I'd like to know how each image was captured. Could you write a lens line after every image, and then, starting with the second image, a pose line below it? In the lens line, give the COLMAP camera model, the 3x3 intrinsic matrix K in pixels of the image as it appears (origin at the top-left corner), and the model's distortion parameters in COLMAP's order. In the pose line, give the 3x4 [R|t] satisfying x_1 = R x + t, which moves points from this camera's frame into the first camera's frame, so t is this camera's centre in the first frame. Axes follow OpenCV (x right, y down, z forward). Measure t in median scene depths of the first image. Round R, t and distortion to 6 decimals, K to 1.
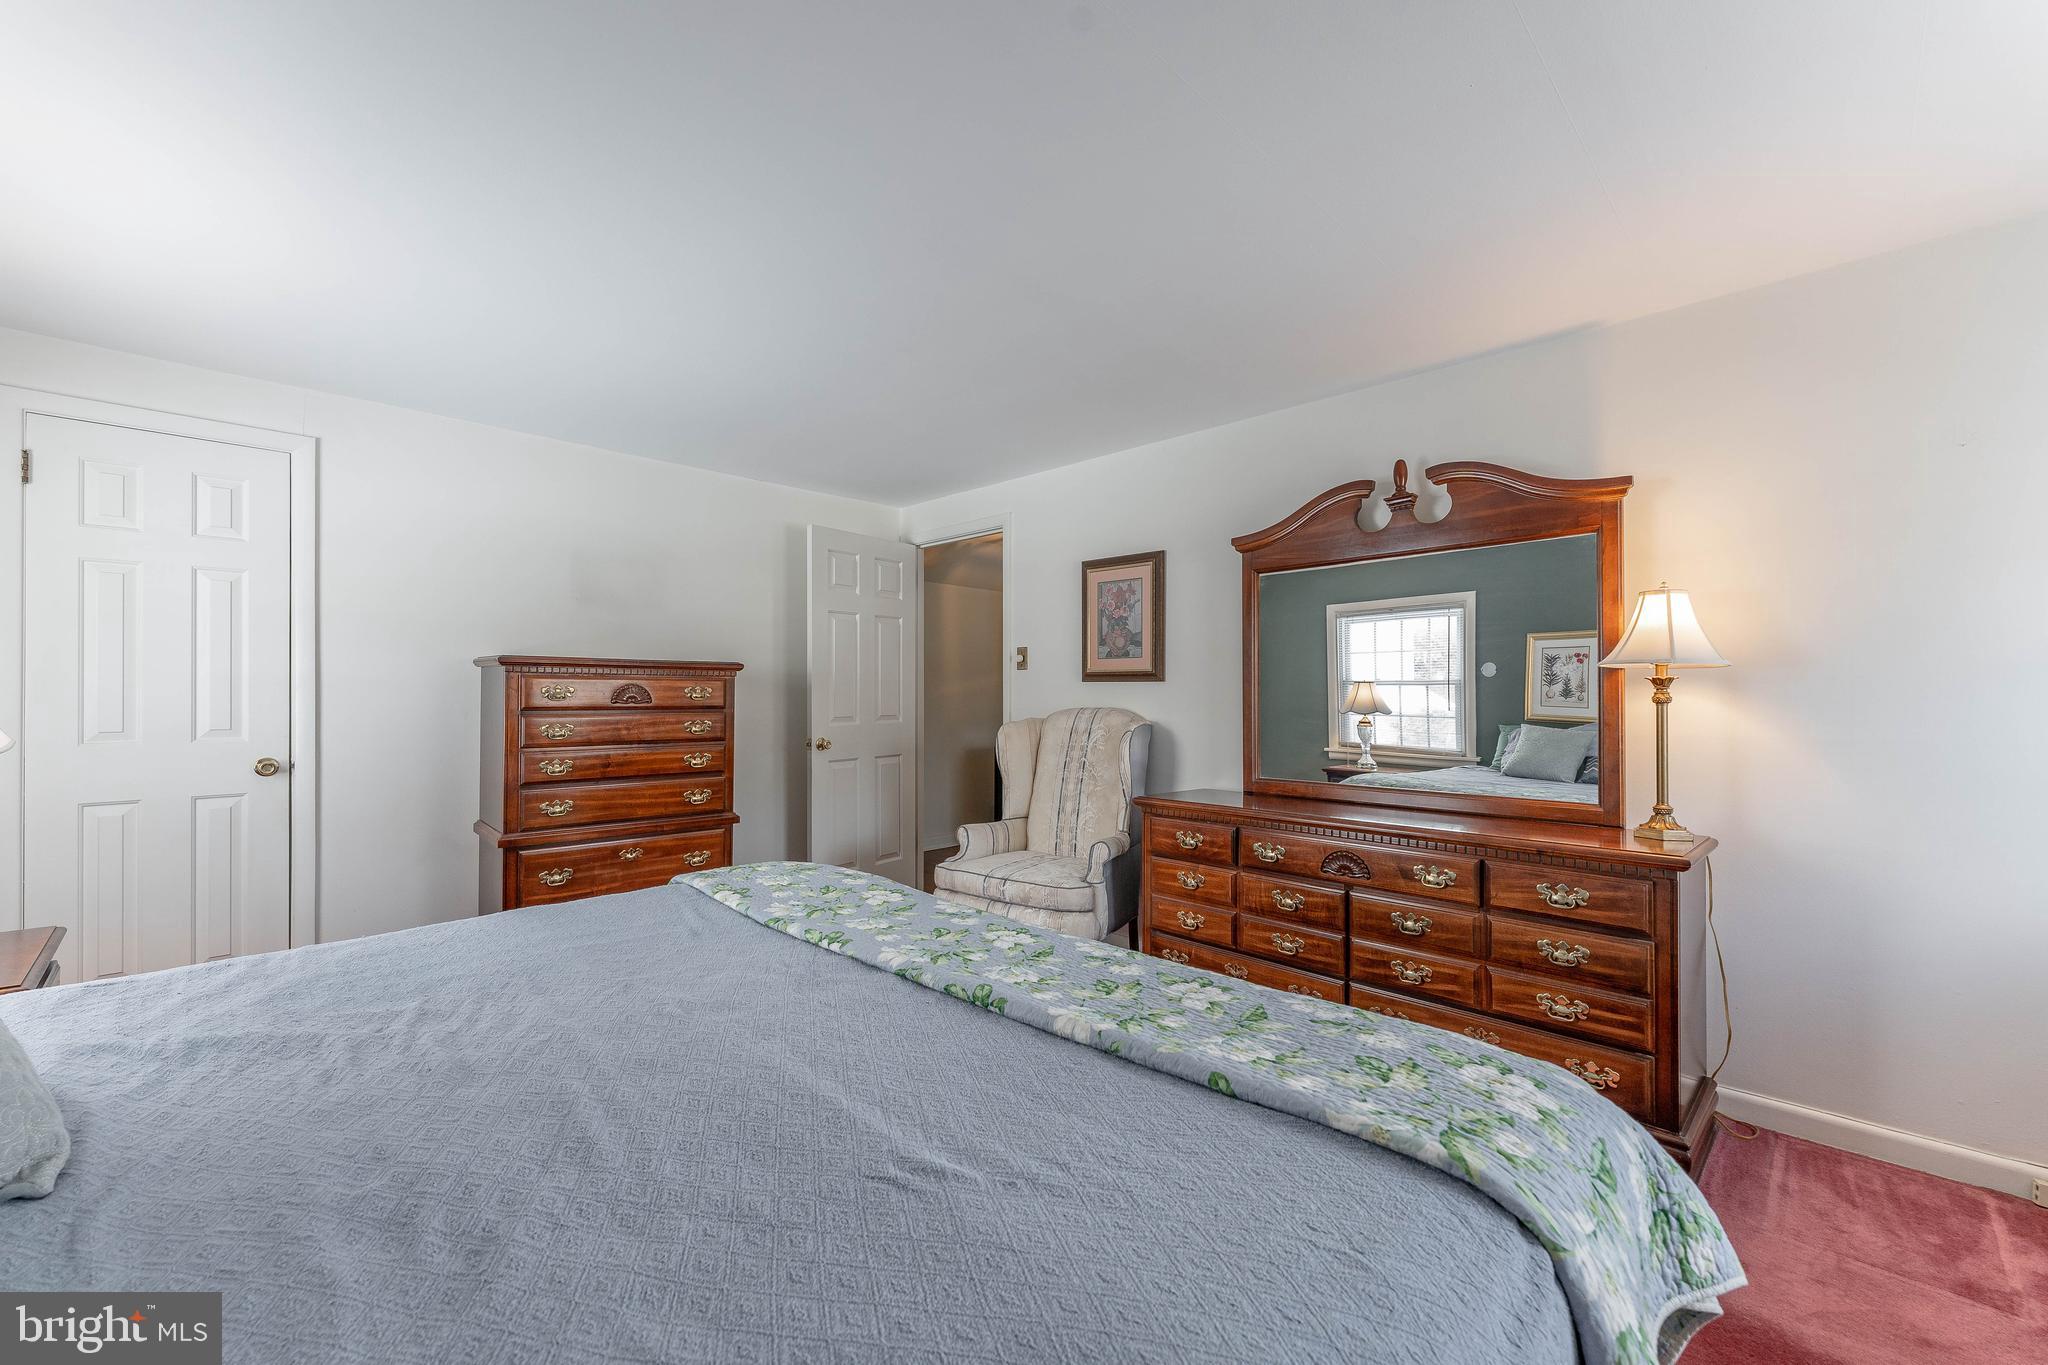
lens RADIAL K [[823.4, 0, 1022.2], [0, 823.4, 697.0], [0, 0, 1]] dist [-0.000538, -0.000035]
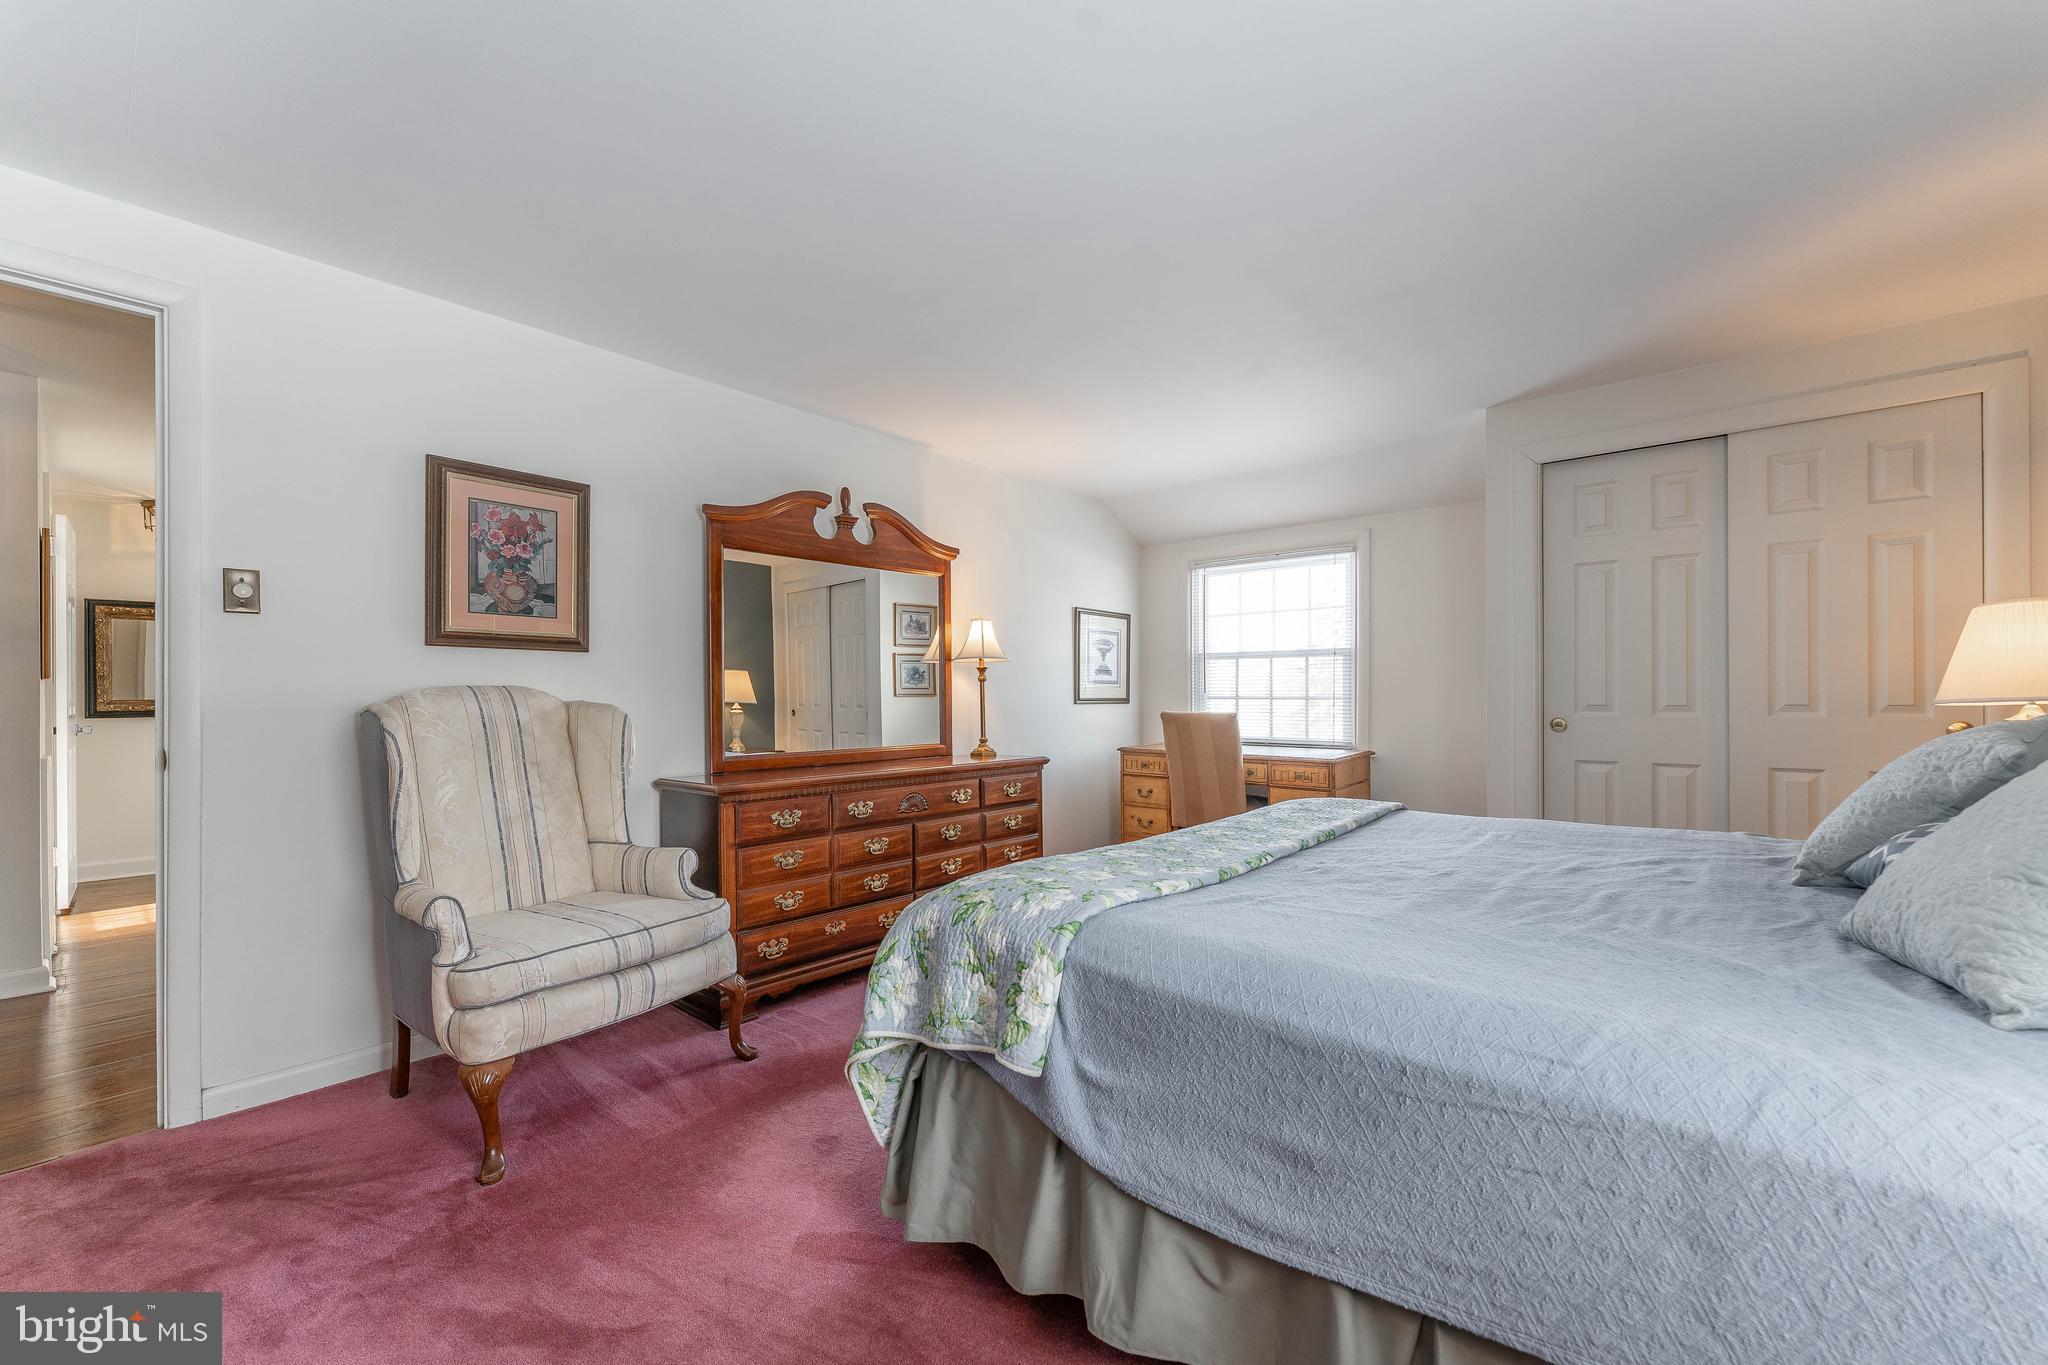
lens RADIAL K [[836.5, 0, 1009.5], [0, 836.5, 684.5], [0, 0, 1]] dist [-0.001302, -0.000122]
pose [[-0.071081, 0.008089, 0.997438, -0.821937], [0.001381, 0.999967, -0.008011, 0.023864], [-0.997470, 0.000808, -0.071089, 0.829506]]
